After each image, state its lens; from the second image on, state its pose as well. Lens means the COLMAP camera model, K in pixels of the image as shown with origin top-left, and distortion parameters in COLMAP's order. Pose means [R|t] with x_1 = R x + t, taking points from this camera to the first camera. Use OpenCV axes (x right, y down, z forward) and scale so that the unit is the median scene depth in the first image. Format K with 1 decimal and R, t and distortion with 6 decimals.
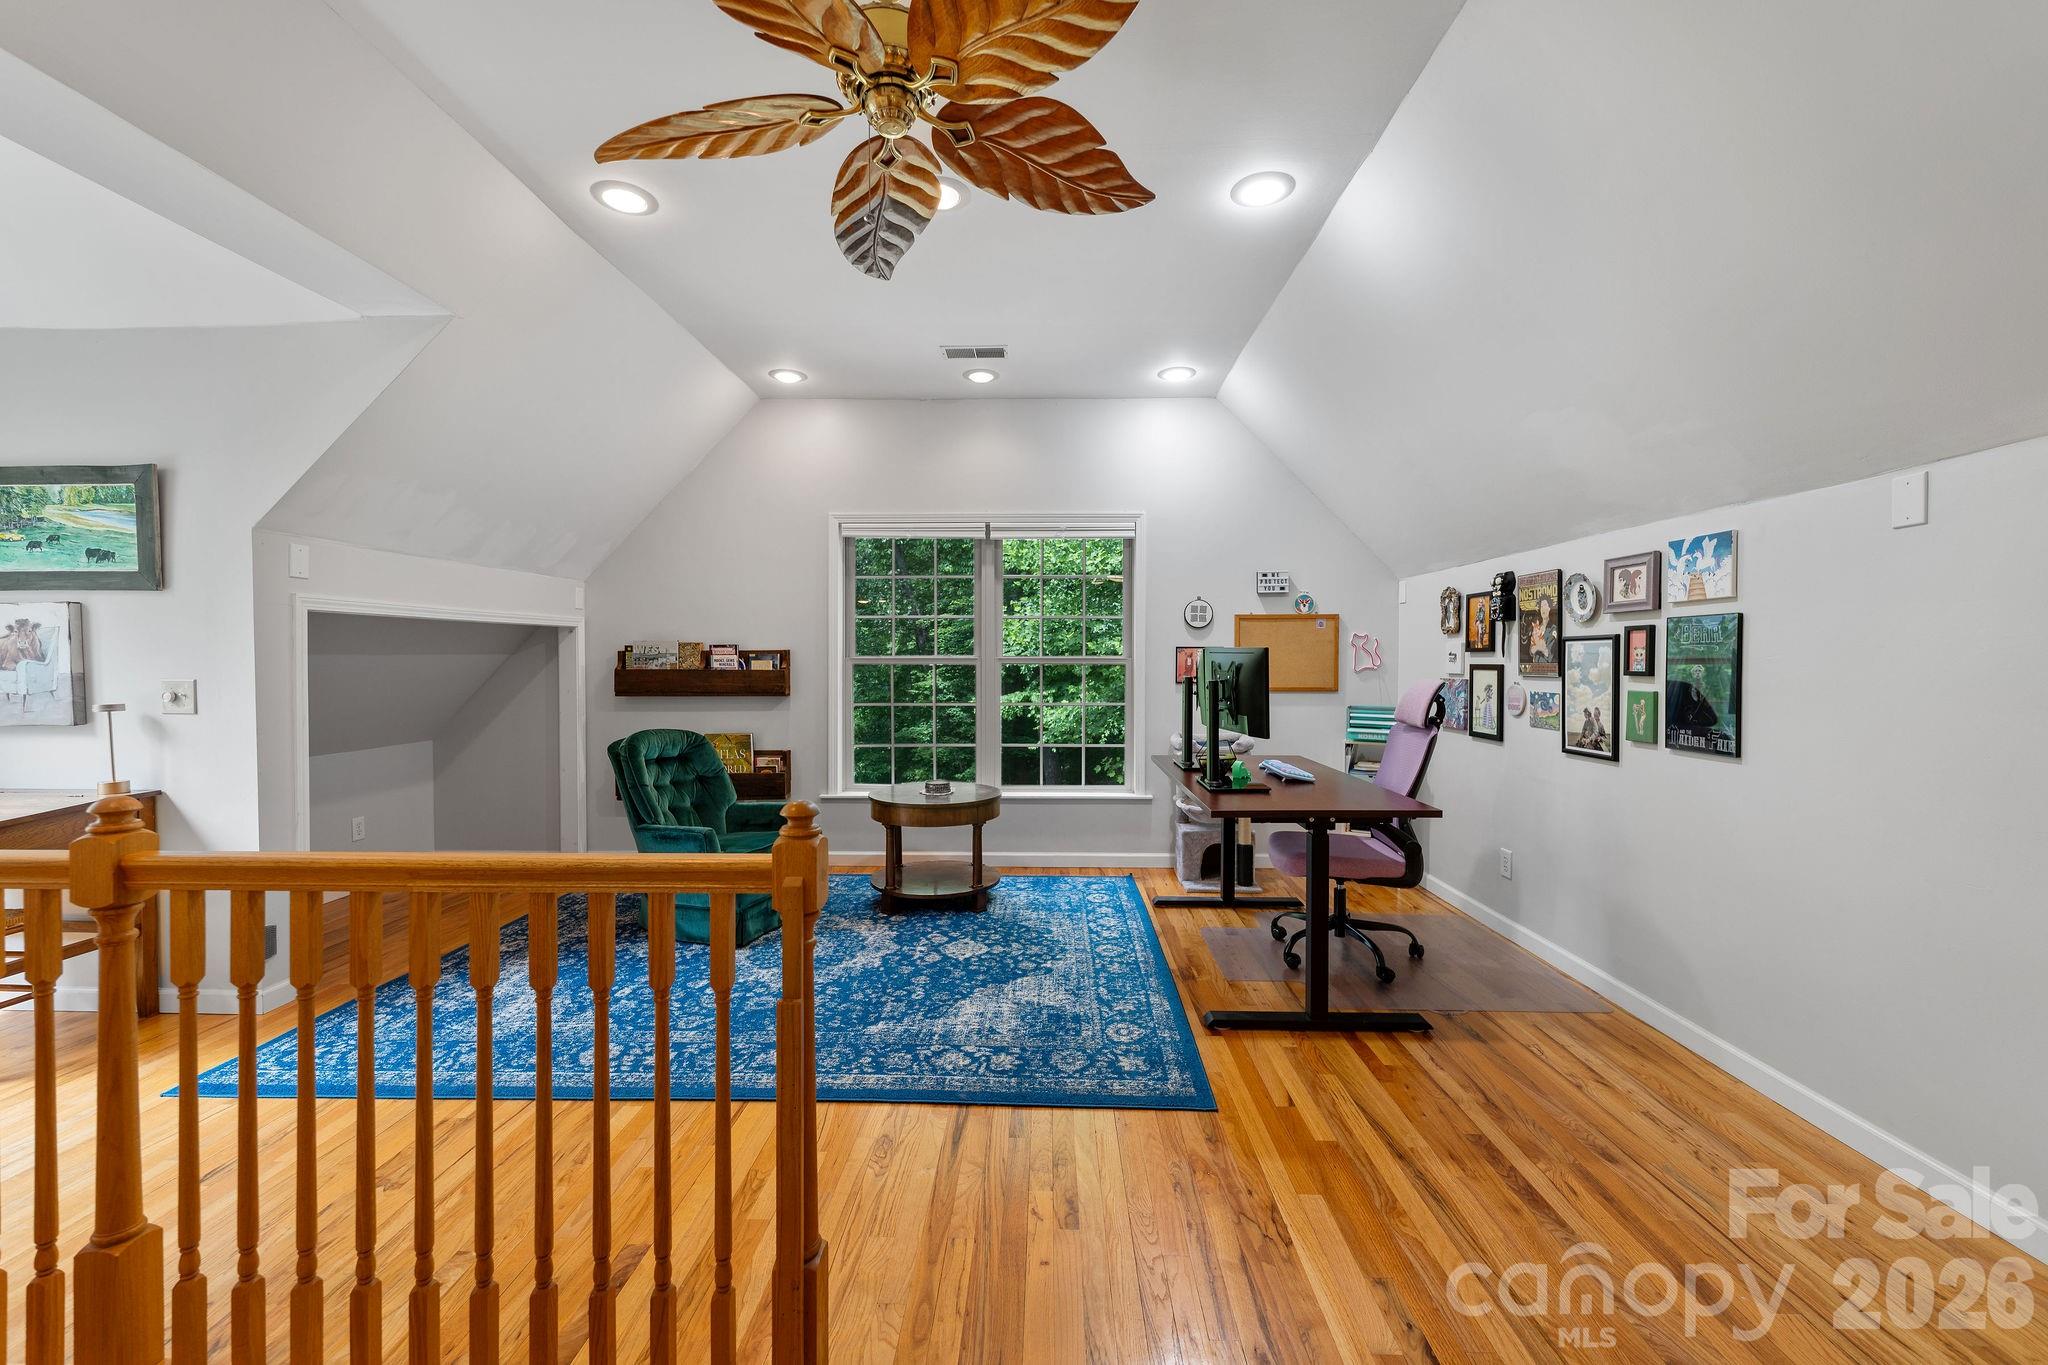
lens RADIAL K [[828.8, 0, 1018.2], [0, 828.8, 668.0], [0, 0, 1]] dist [0.004864, -0.002986]
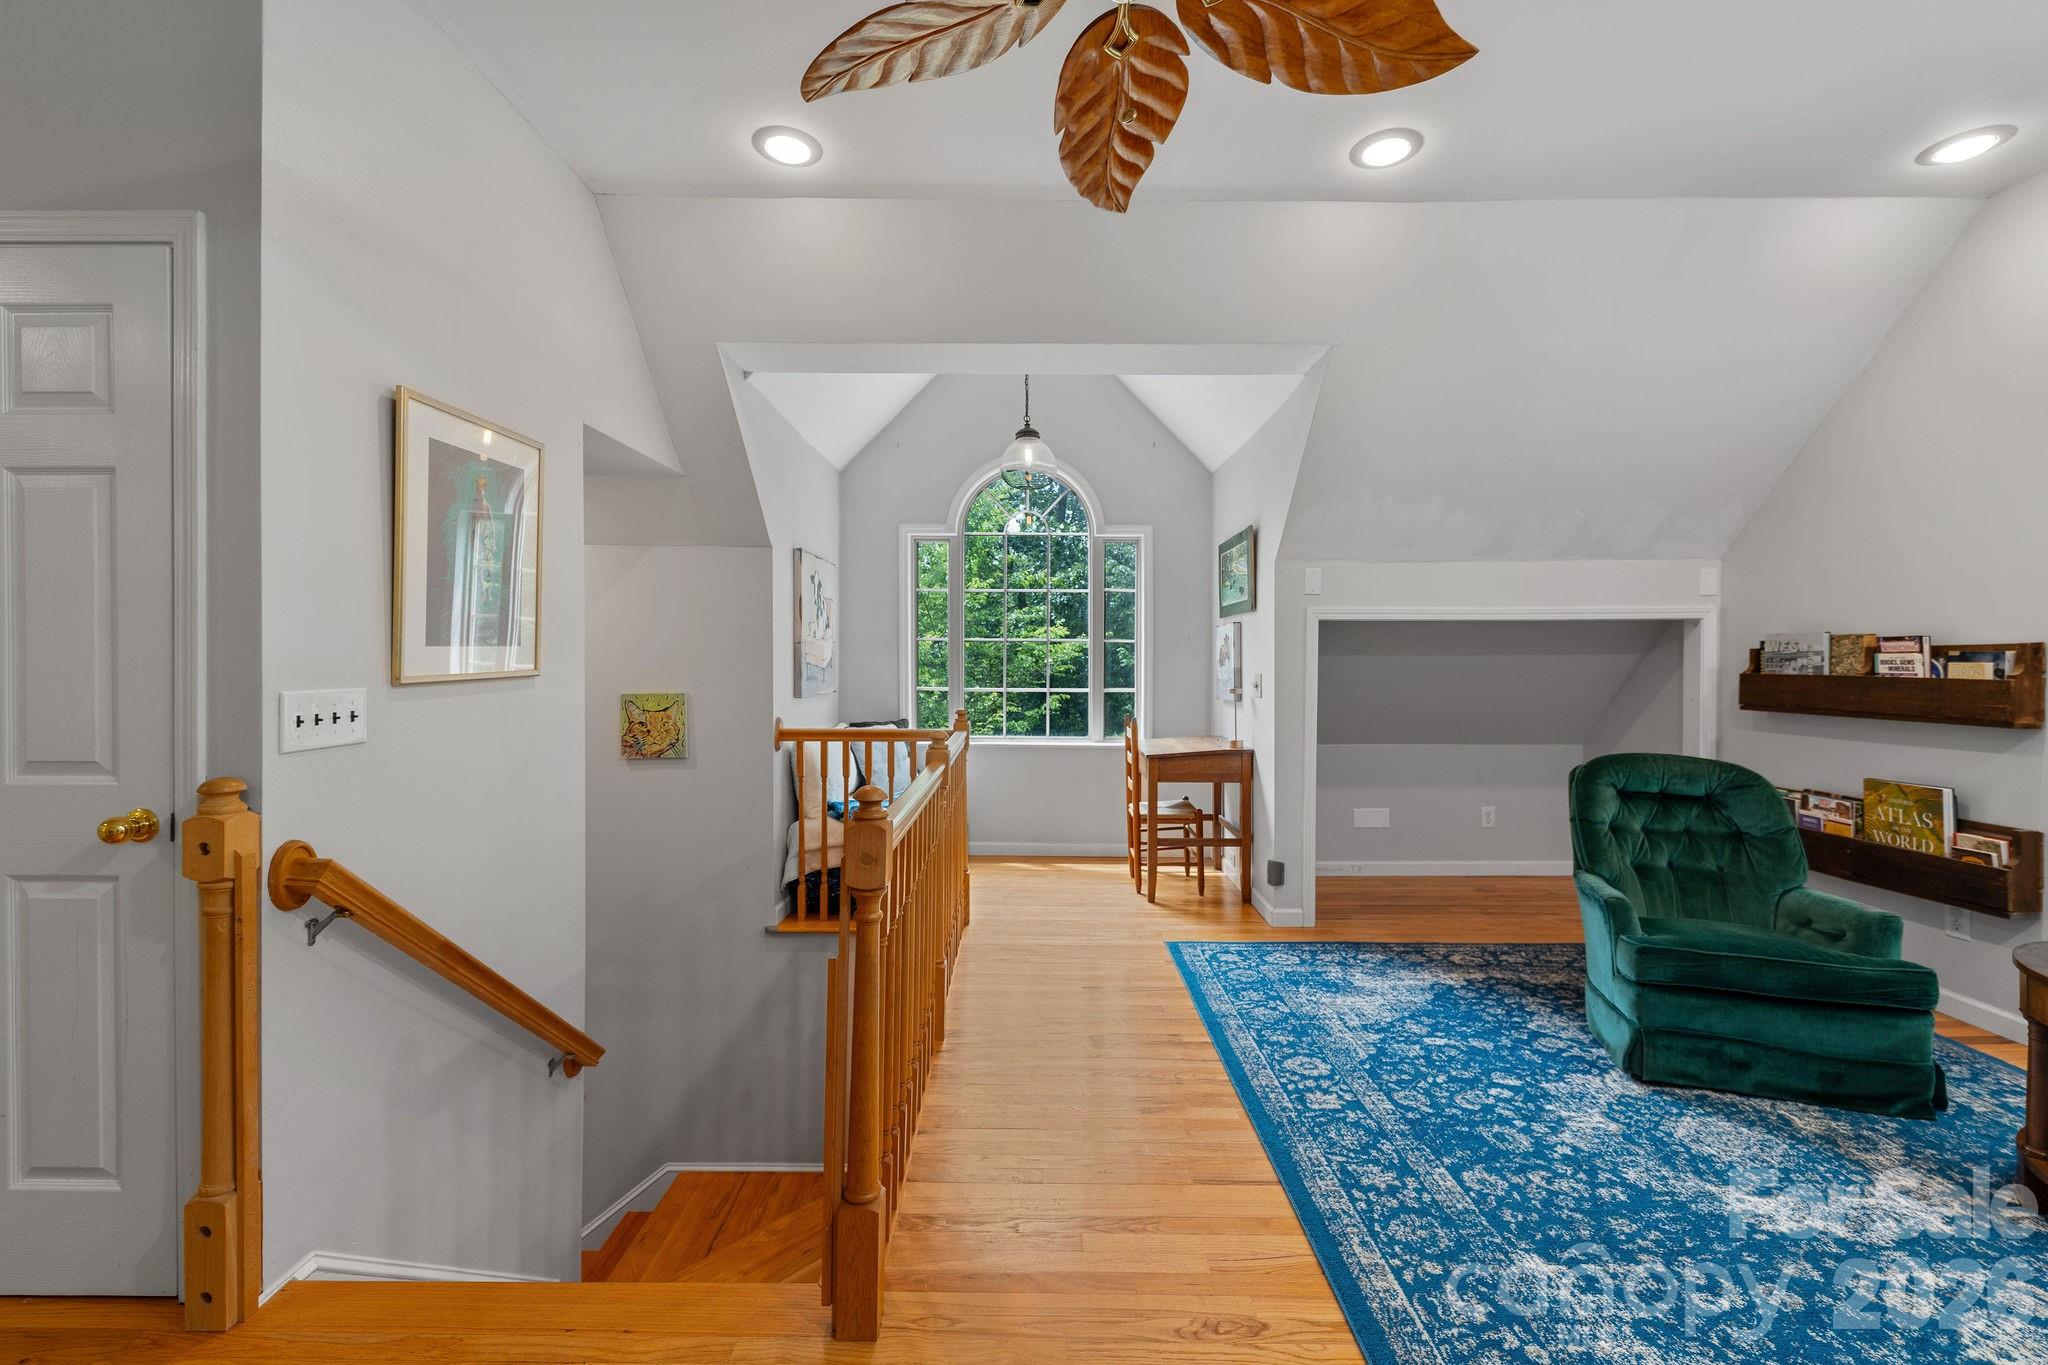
lens RADIAL K [[828.8, 0, 1019.4], [0, 828.8, 669.2], [0, 0, 1]] dist [0.004864, -0.002986]
pose [[0.014843, 0.013431, -0.999800, 0.290089], [-0.011461, 0.999846, 0.013262, -0.005275], [0.999824, 0.011262, 0.014995, 0.409285]]
